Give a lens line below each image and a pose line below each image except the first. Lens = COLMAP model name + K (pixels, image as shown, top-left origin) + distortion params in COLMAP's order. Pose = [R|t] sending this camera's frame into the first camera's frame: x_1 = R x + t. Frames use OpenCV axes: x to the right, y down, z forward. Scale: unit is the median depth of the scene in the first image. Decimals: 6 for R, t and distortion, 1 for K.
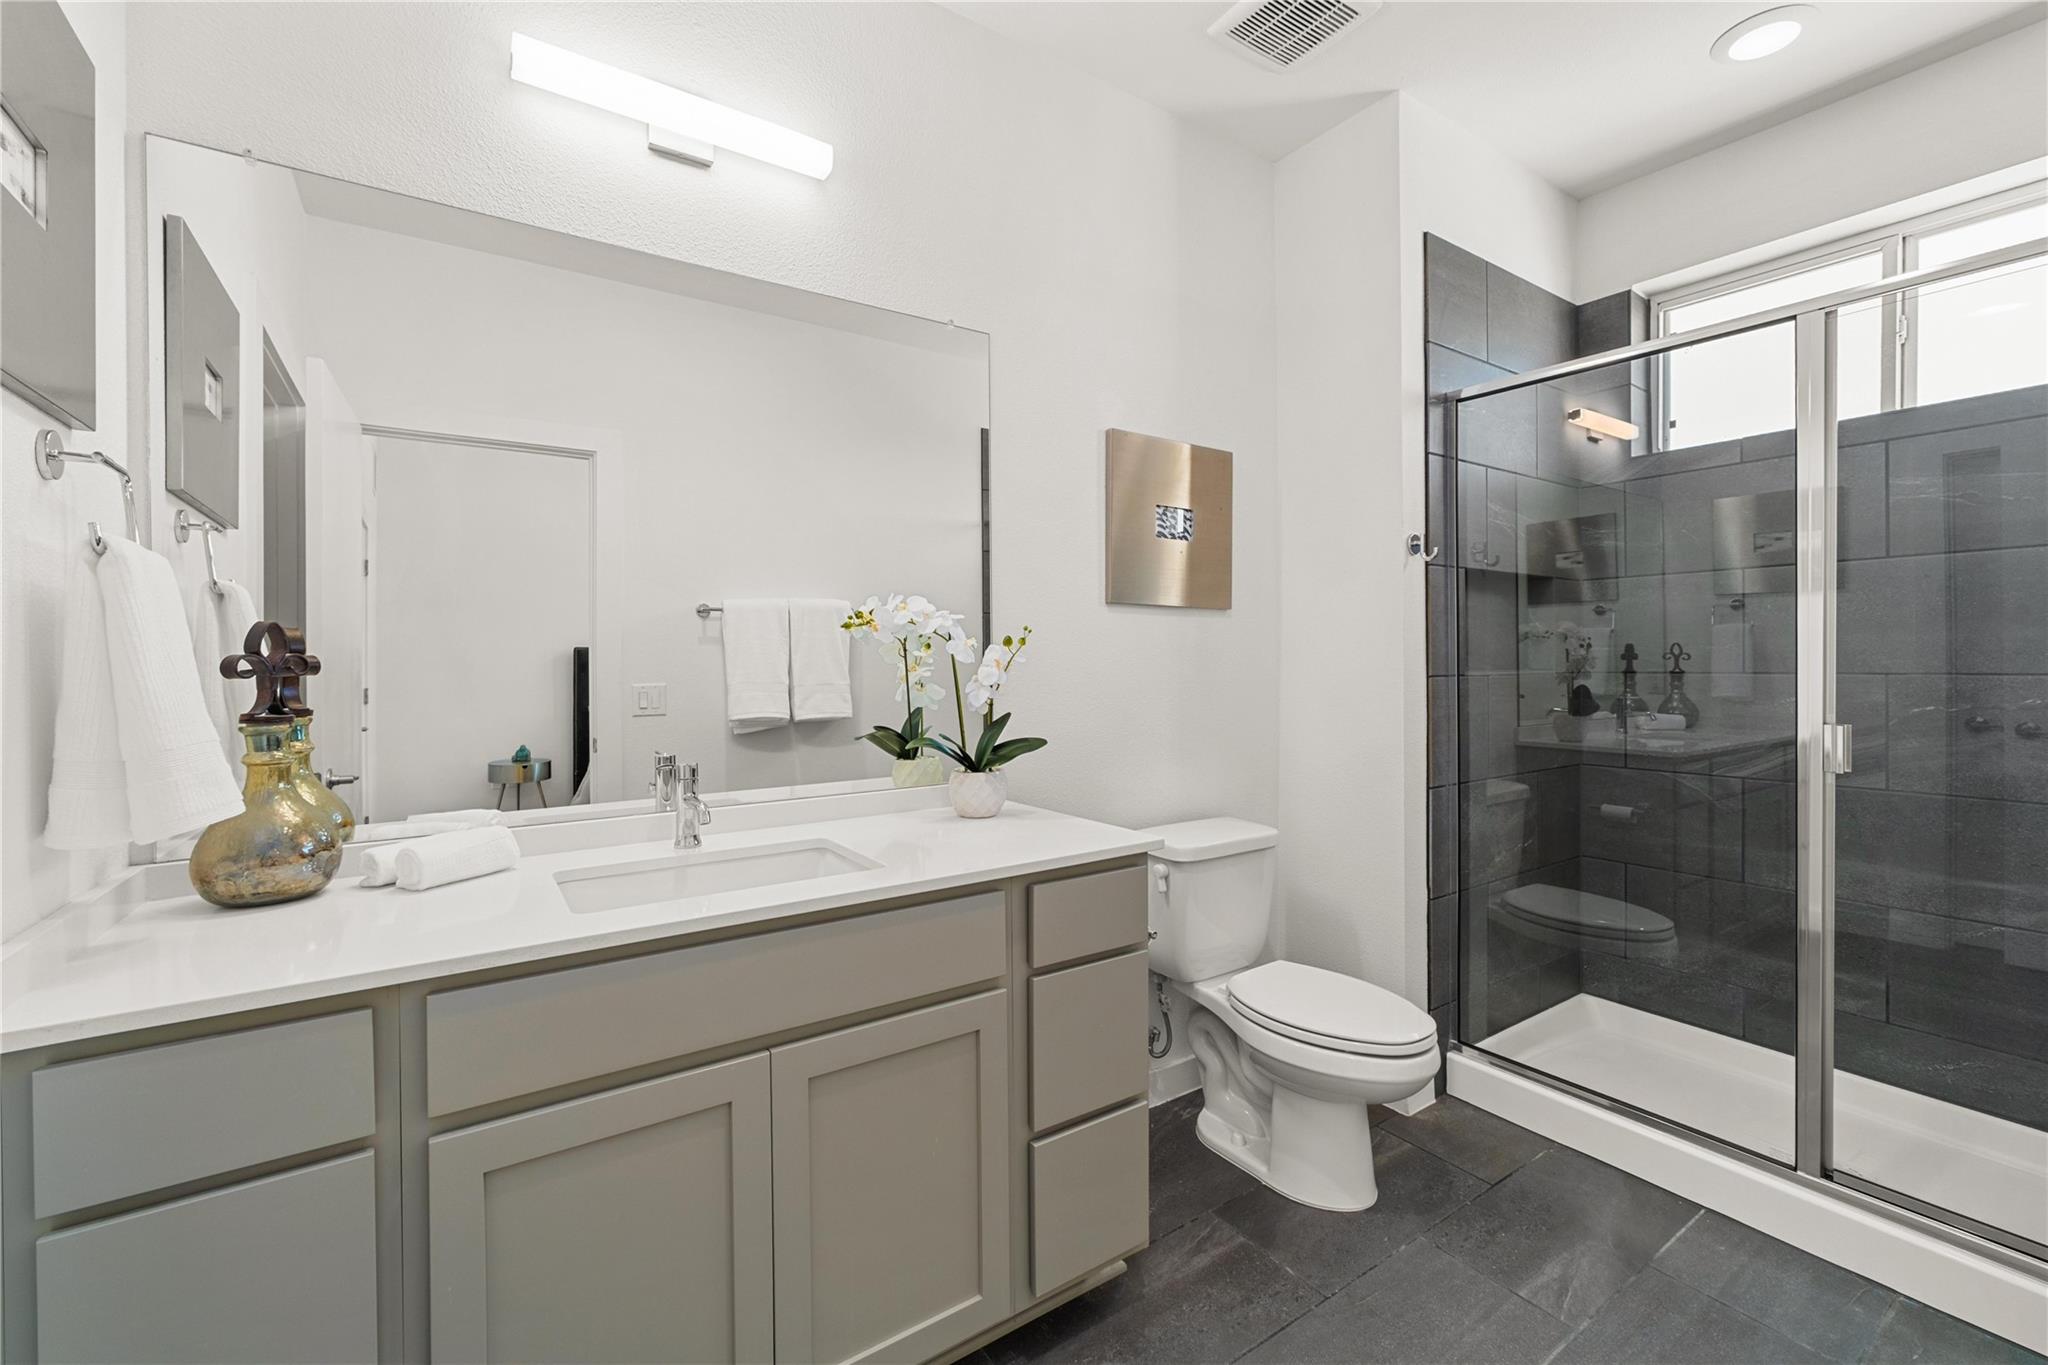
lens RADIAL K [[870.0, 0, 1030.4], [0, 870.0, 671.4], [0, 0, 1]] dist [0.004362, 0.000428]
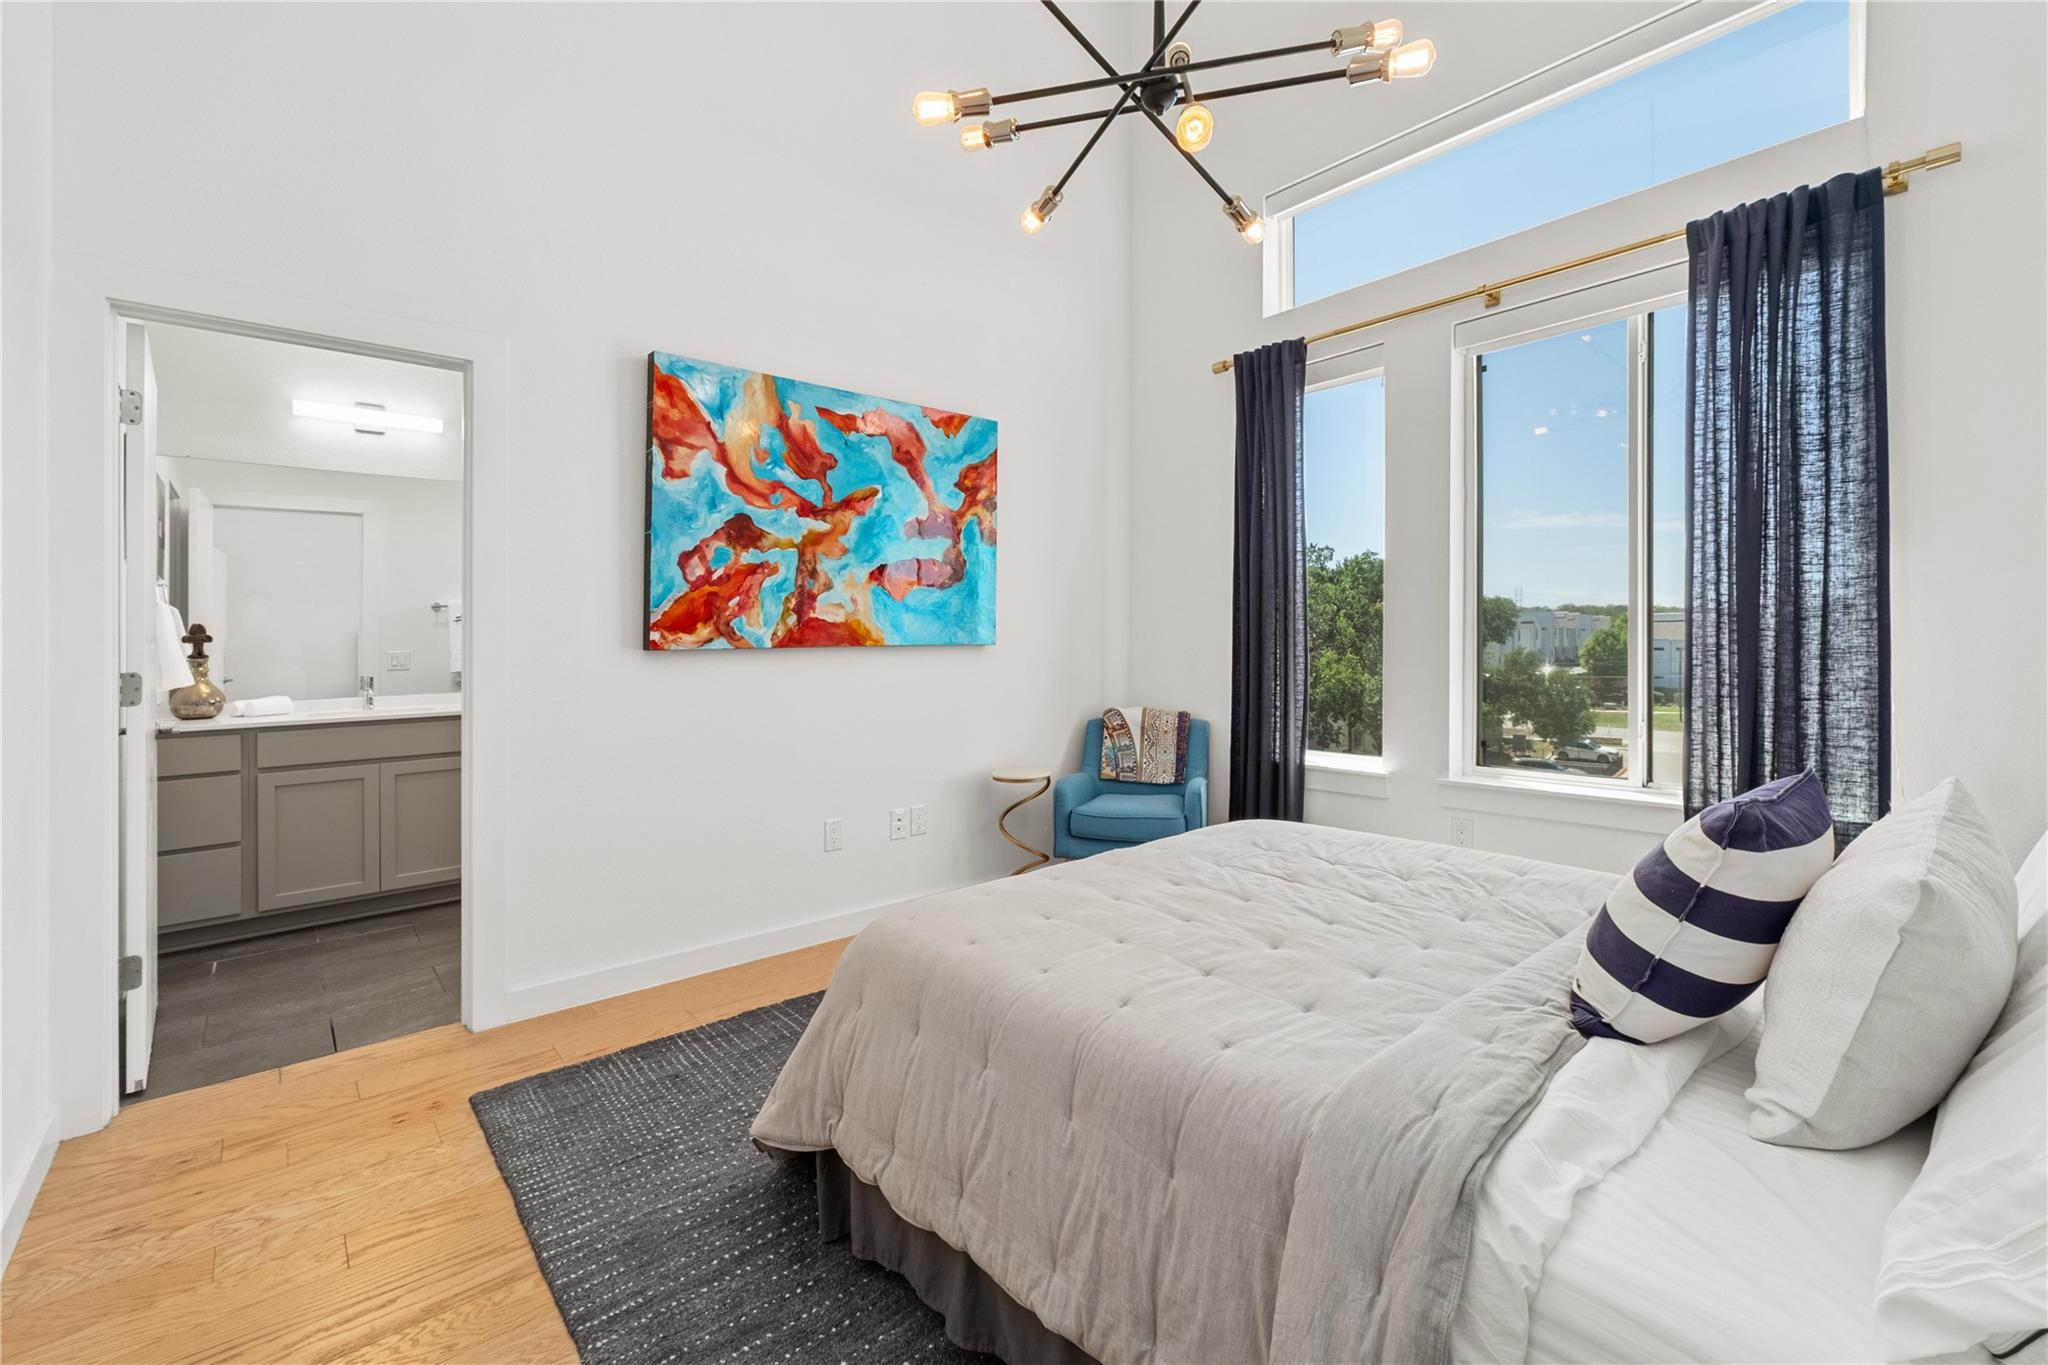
lens RADIAL K [[870.0, 0, 1013.8], [0, 870.0, 642.7], [0, 0, 1]] dist [0.004362, 0.000428]
pose [[0.993828, 0.002112, 0.110915, 1.516194], [-0.001541, 0.999985, -0.005238, 0.017869], [-0.110924, 0.005035, 0.993816, -2.208382]]
